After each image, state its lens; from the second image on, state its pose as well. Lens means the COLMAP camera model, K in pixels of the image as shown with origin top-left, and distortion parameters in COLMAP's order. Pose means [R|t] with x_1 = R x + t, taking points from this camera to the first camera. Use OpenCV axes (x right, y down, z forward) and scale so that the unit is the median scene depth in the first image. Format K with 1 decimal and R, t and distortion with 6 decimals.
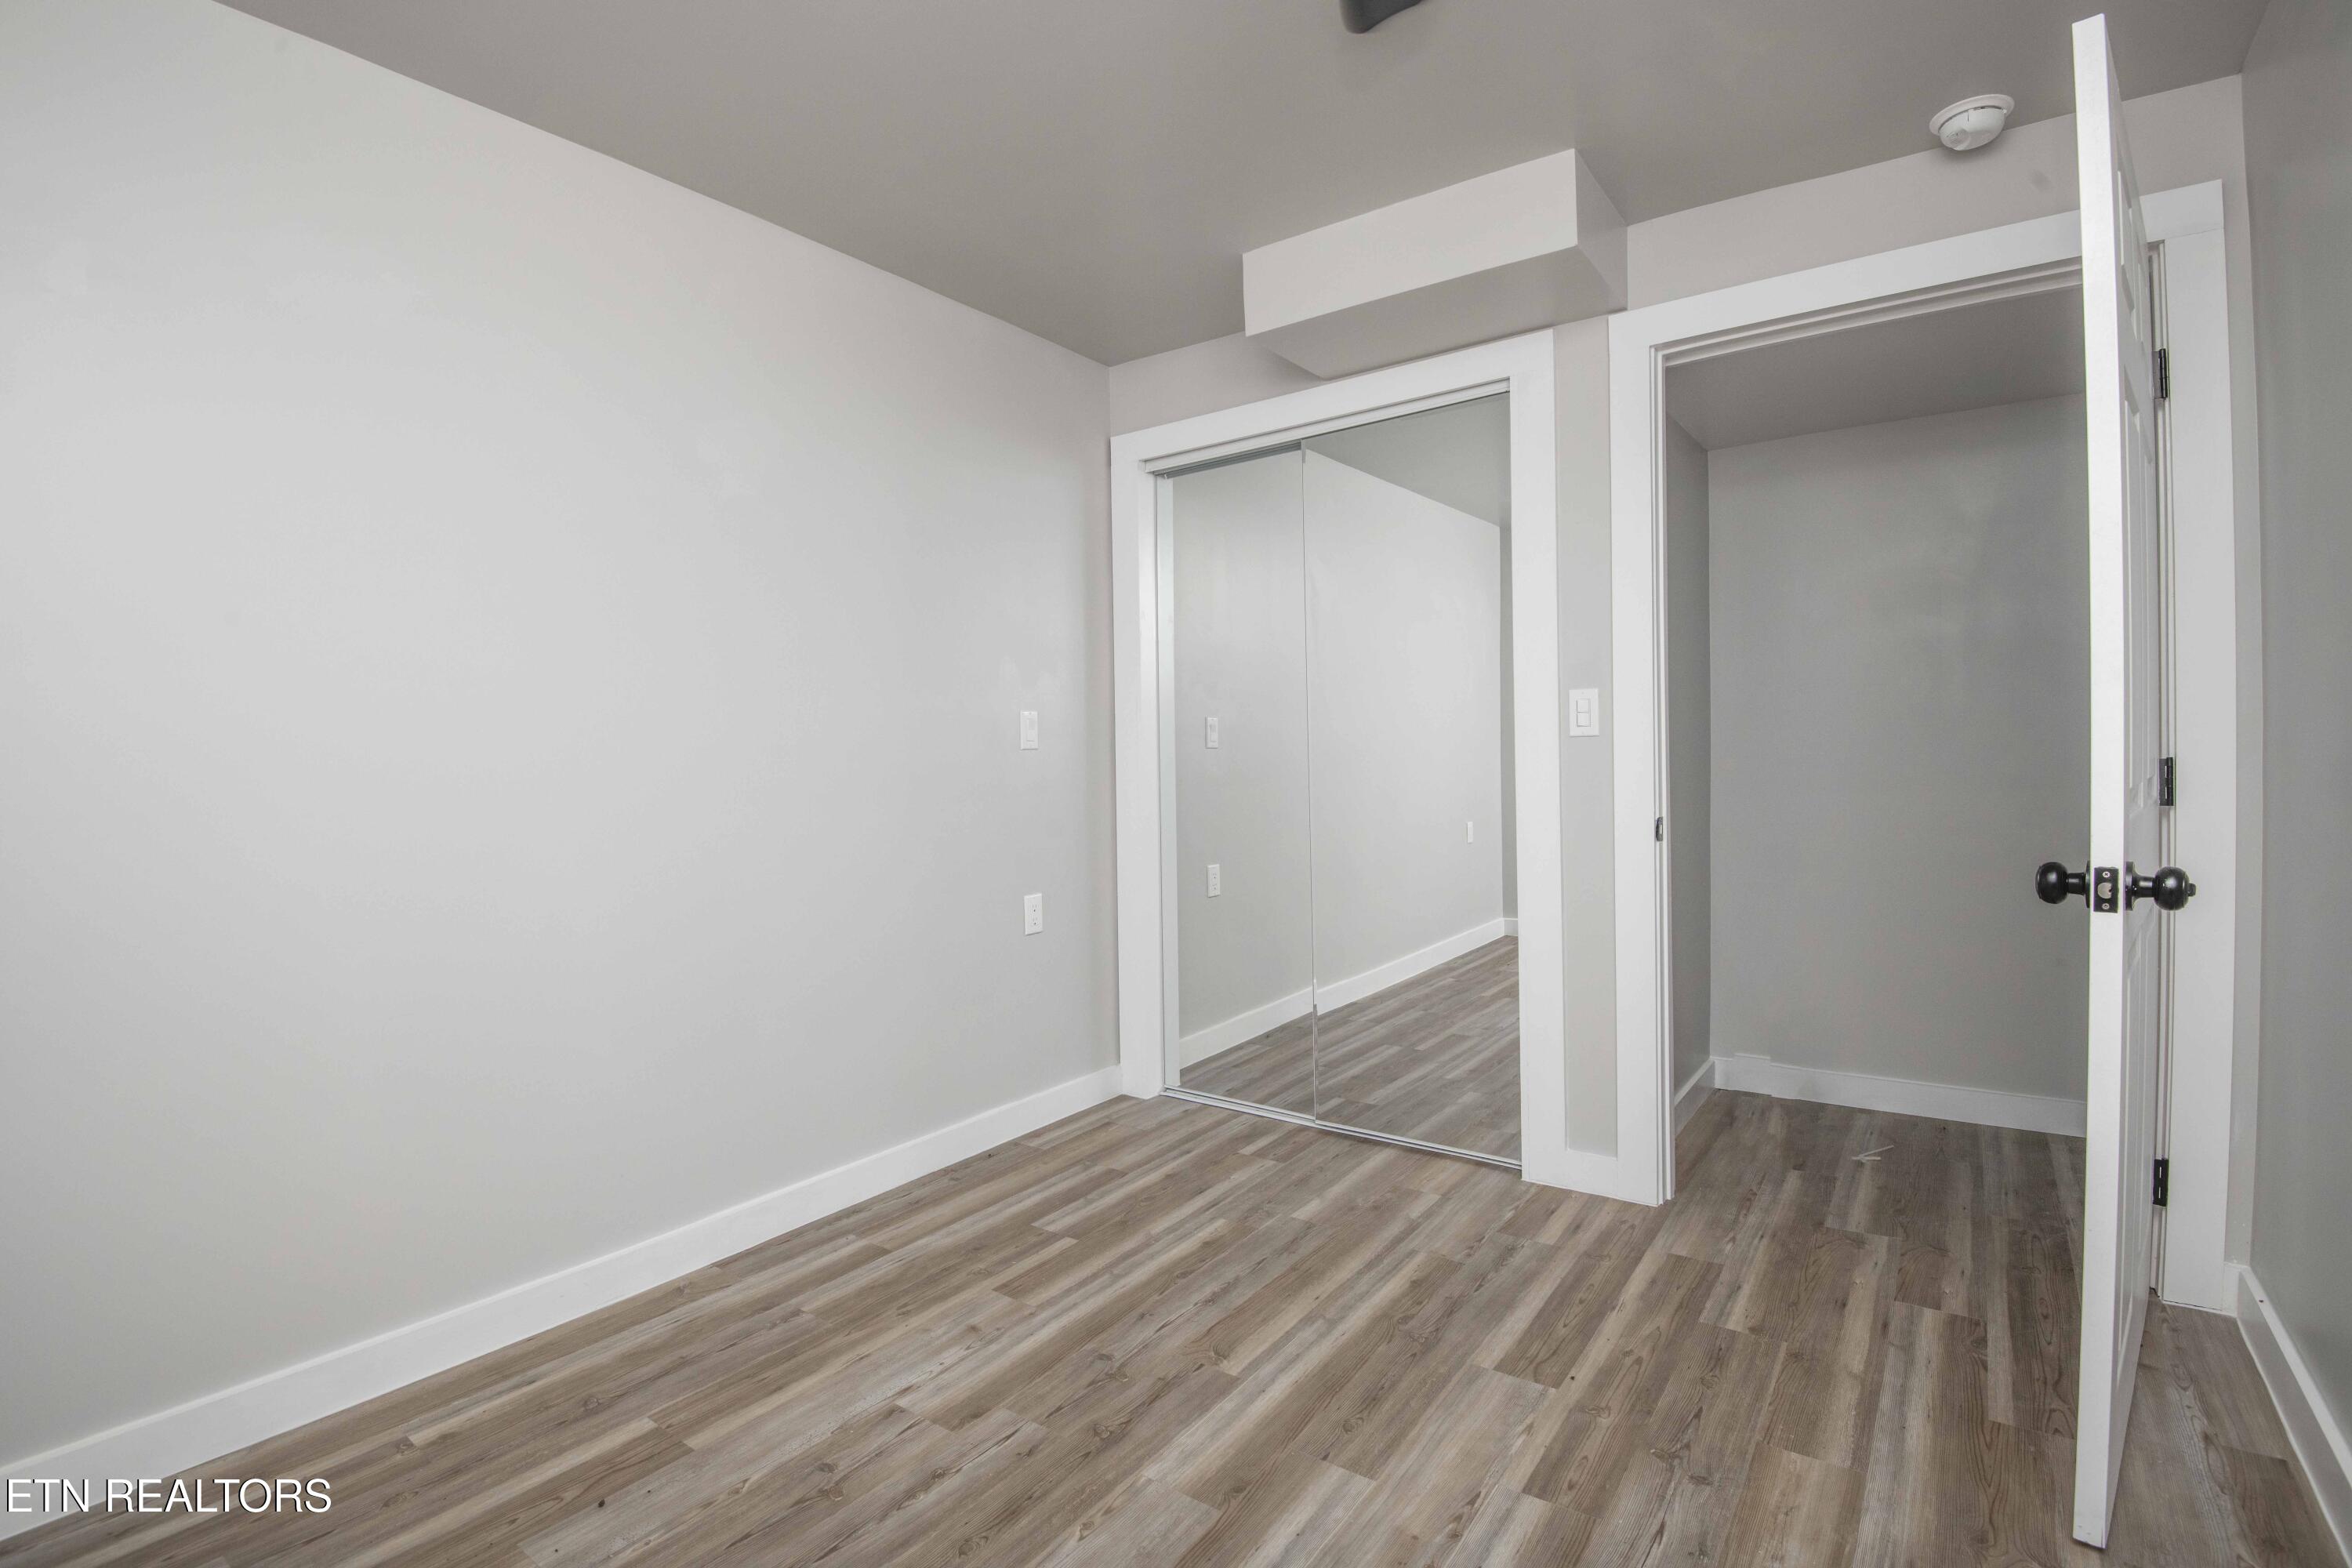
lens RADIAL K [[1088.5, 0, 1108.7], [0, 1088.5, 778.6], [0, 0, 1]] dist [-0.019352, -0.012801]
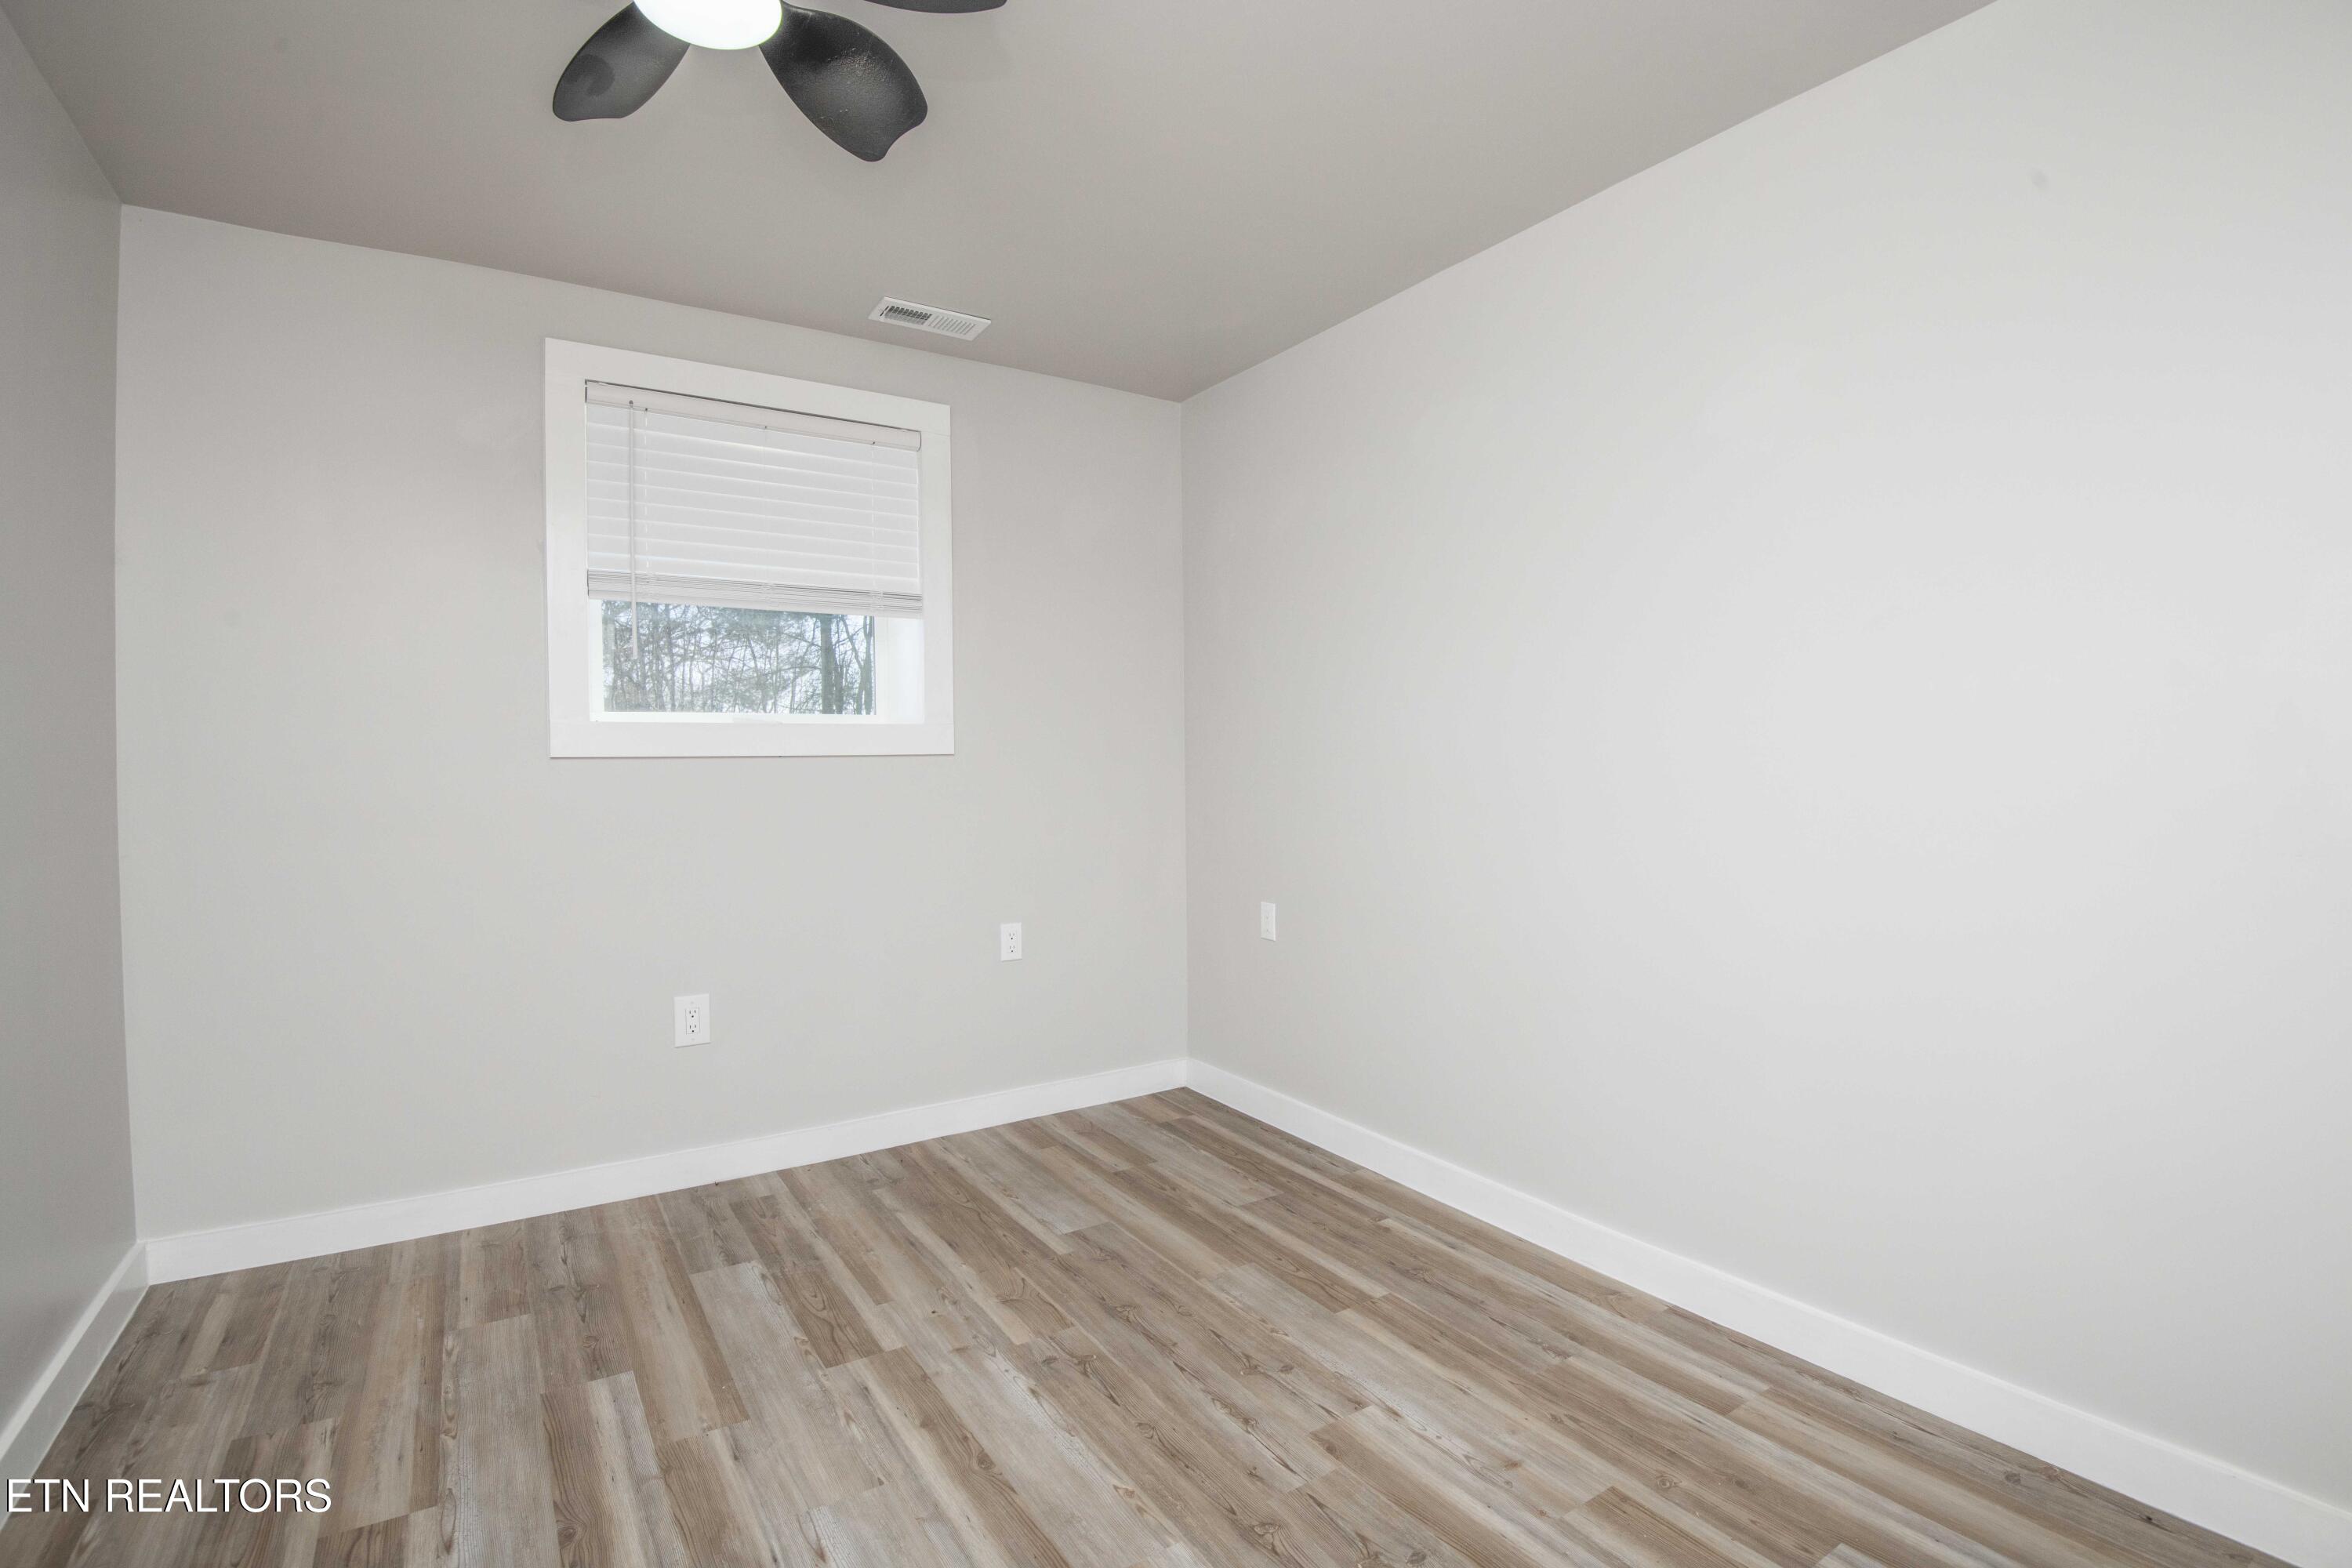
lens RADIAL K [[1088.5, 0, 1177.7], [0, 1088.5, 784.6], [0, 0, 1]] dist [-0.019352, -0.012801]
pose [[-0.311930, 0.040246, -0.949252, 0.721930], [-0.004524, 0.999028, 0.043843, -0.029108], [0.950094, 0.017971, -0.311445, 1.055058]]
